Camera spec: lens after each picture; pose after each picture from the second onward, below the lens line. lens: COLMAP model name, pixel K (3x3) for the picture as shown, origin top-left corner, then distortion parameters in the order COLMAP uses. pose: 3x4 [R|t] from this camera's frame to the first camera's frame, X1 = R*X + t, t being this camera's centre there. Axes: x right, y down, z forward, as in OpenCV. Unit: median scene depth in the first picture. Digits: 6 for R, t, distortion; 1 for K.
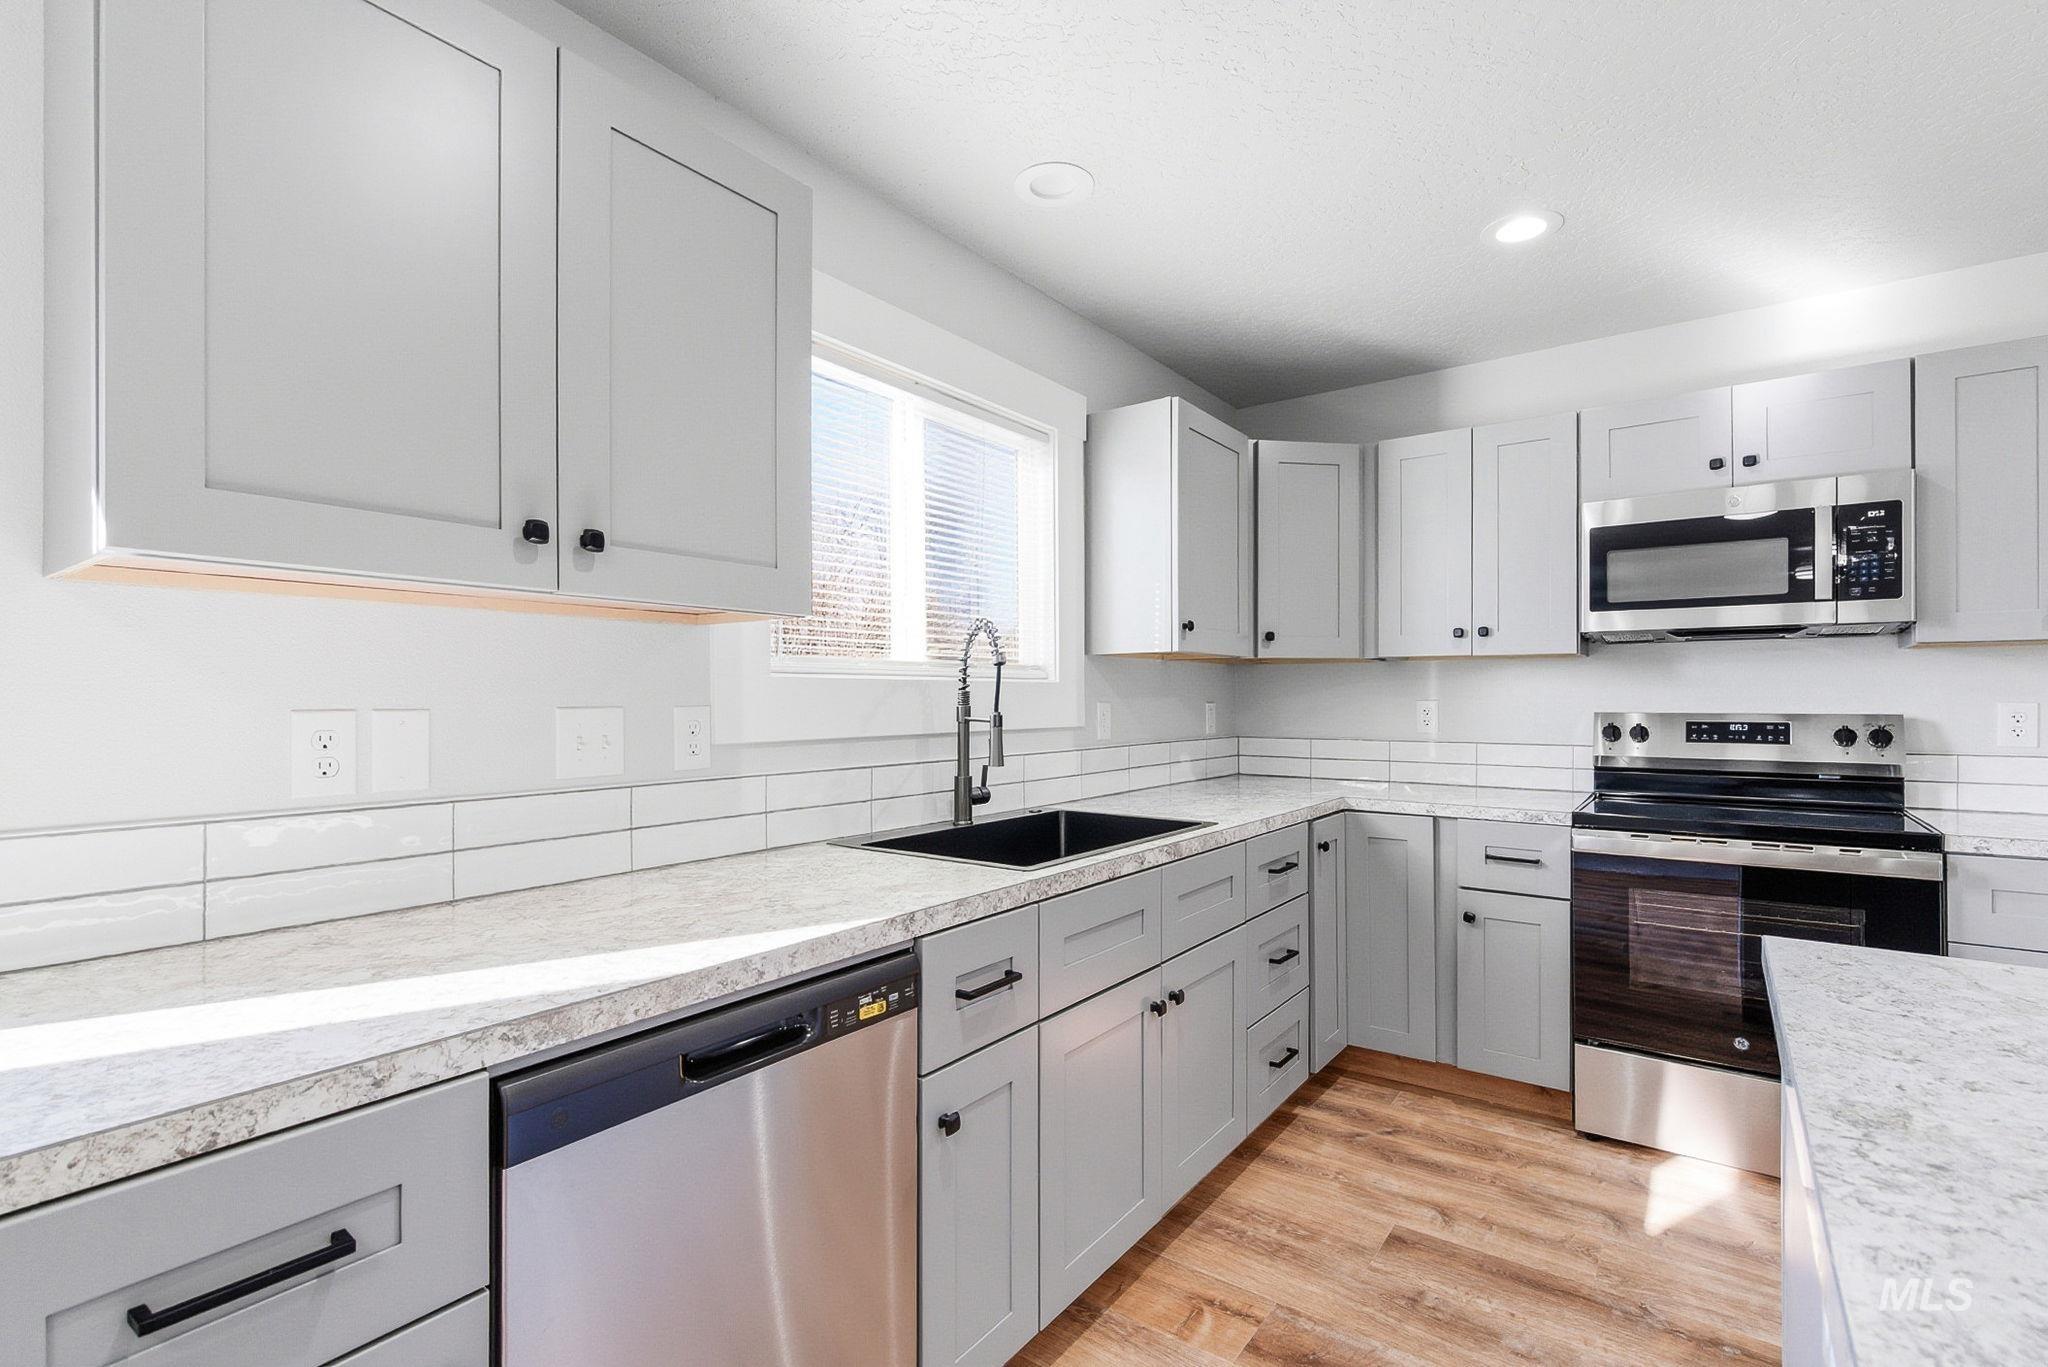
lens RADIAL K [[933.6, 0, 1026.6], [0, 933.6, 694.5], [0, 0, 1]] dist [-0.000263, -0.000394]
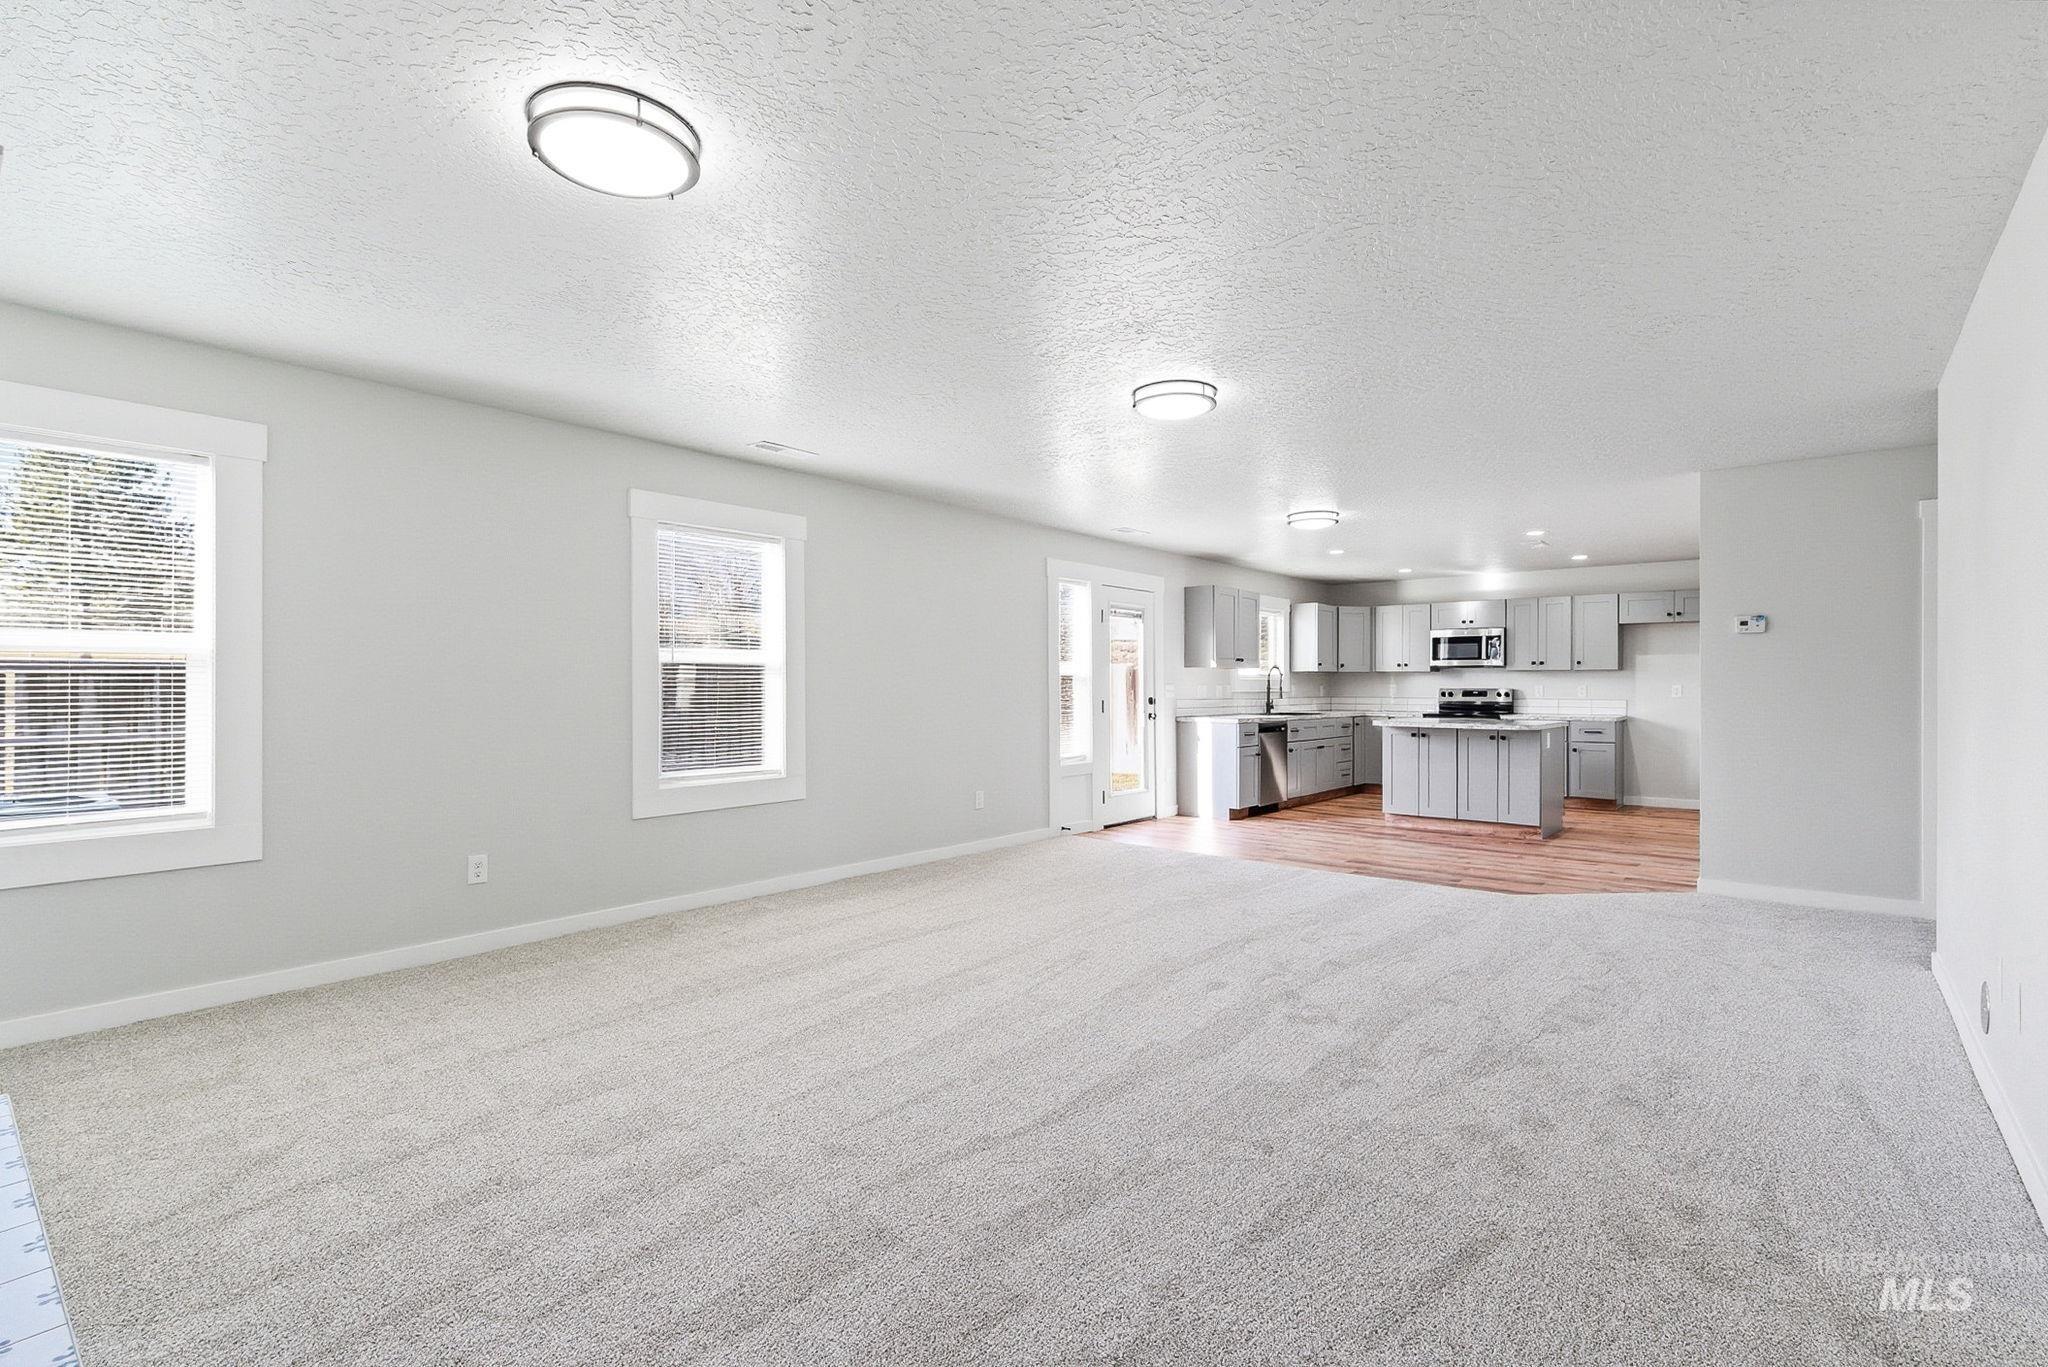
lens RADIAL K [[929.9, 0, 1028.8], [0, 929.9, 682.1], [0, 0, 1]] dist [0.000261, -0.000983]
pose [[0.997924, 0.002310, -0.064358, -0.760607], [-0.002750, 0.999973, -0.006749, 0.025643], [0.064341, 0.006912, 0.997904, -2.819312]]
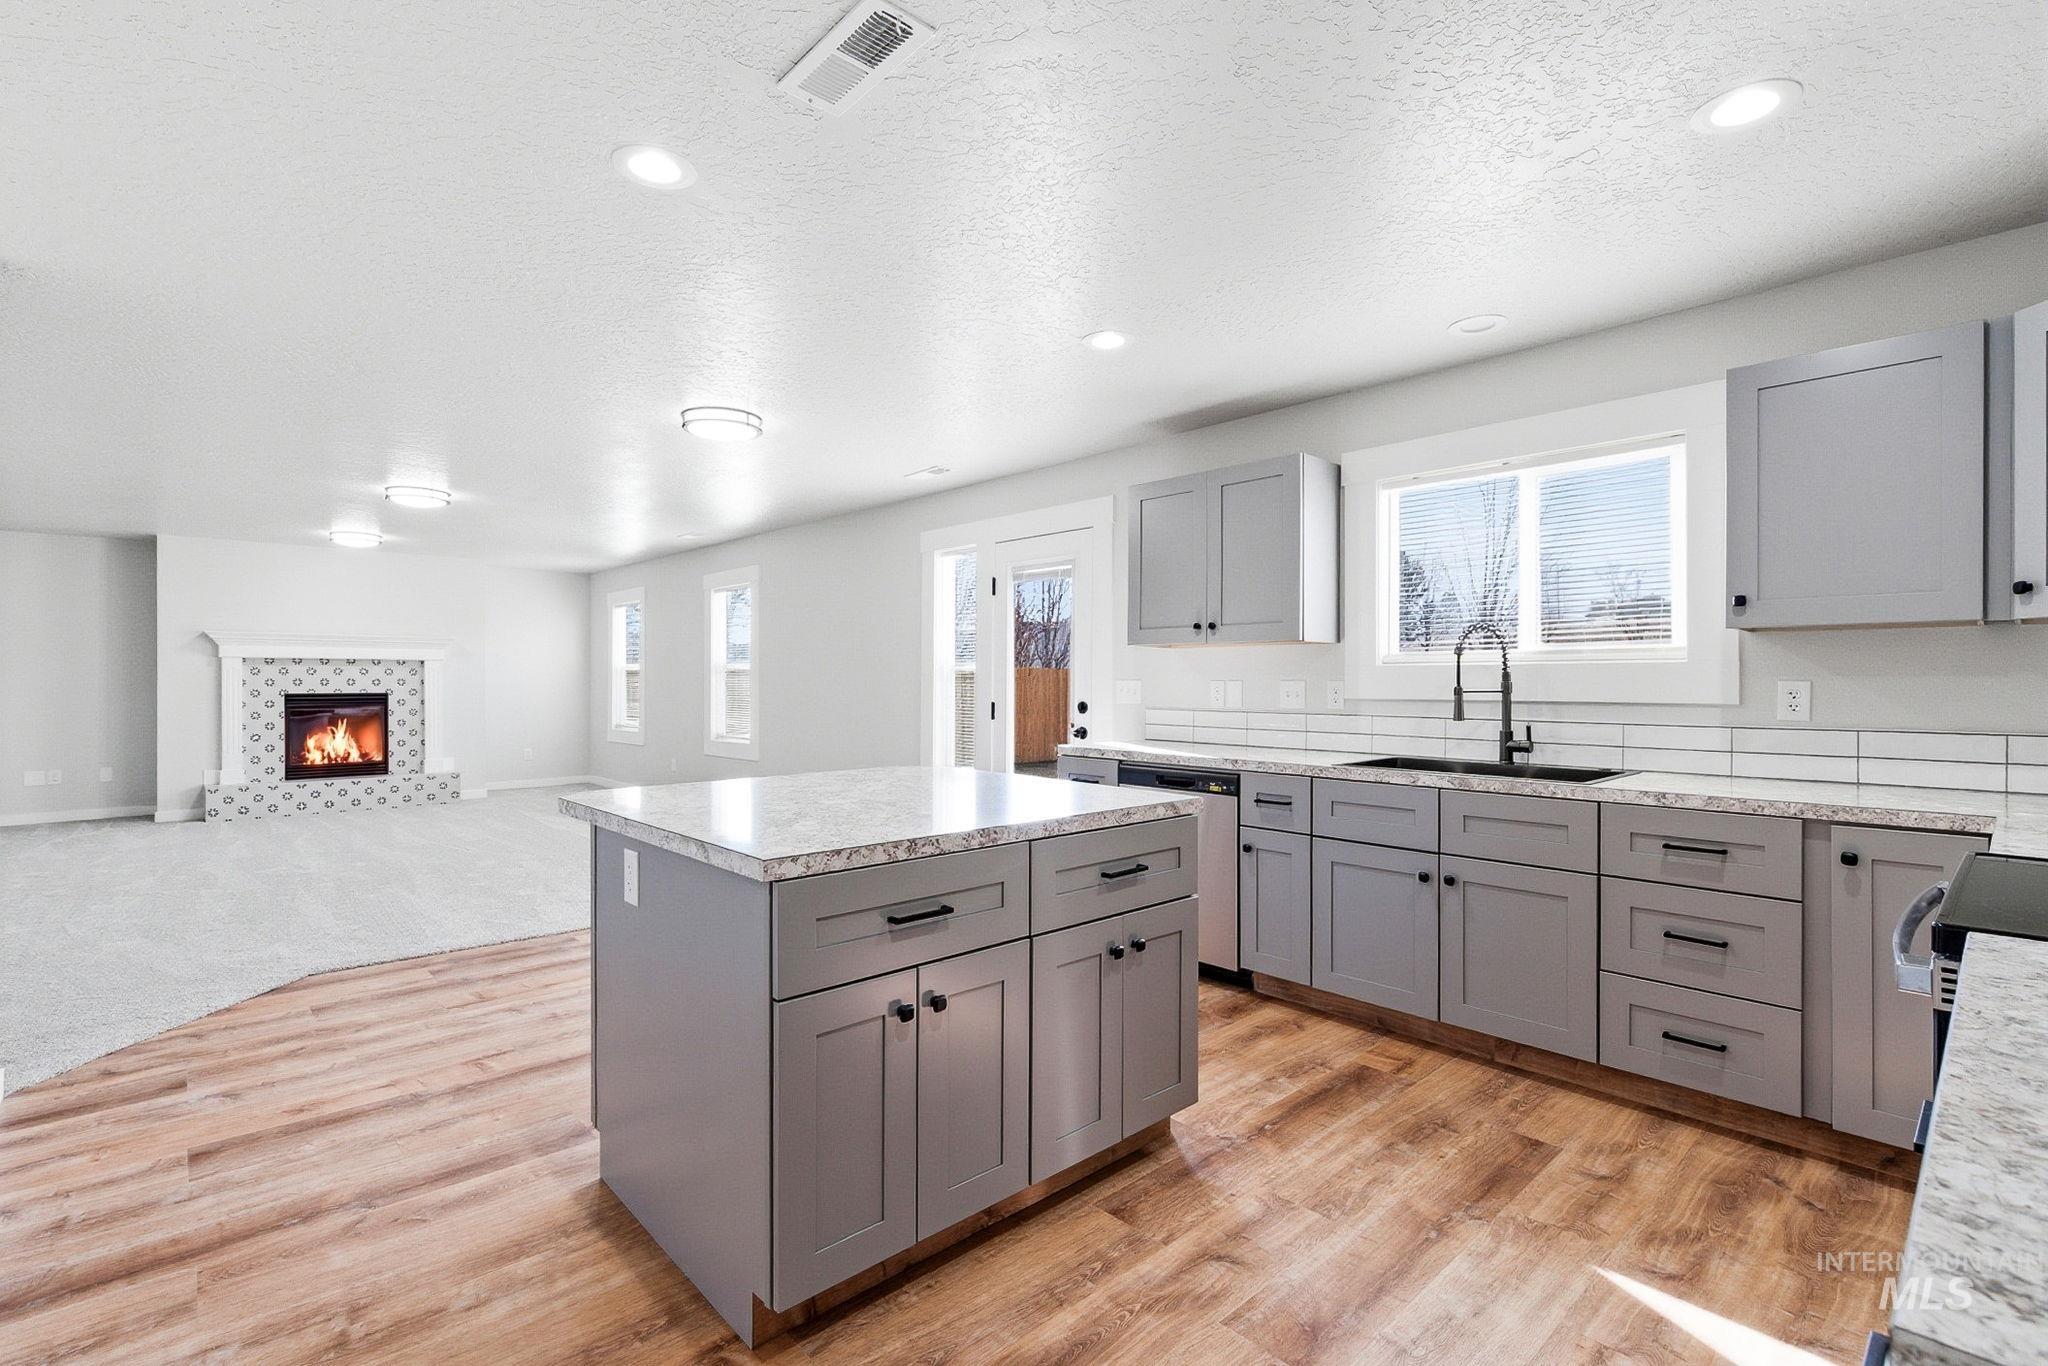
lens RADIAL K [[929.9, 0, 1028.8], [0, 929.9, 681.6], [0, 0, 1]] dist [0.000261, -0.000983]
pose [[-0.183175, 0.002748, -0.983077, 1.277025], [0.003479, 0.999992, 0.002147, 0.005007], [0.983074, -0.003027, -0.183183, 0.461059]]
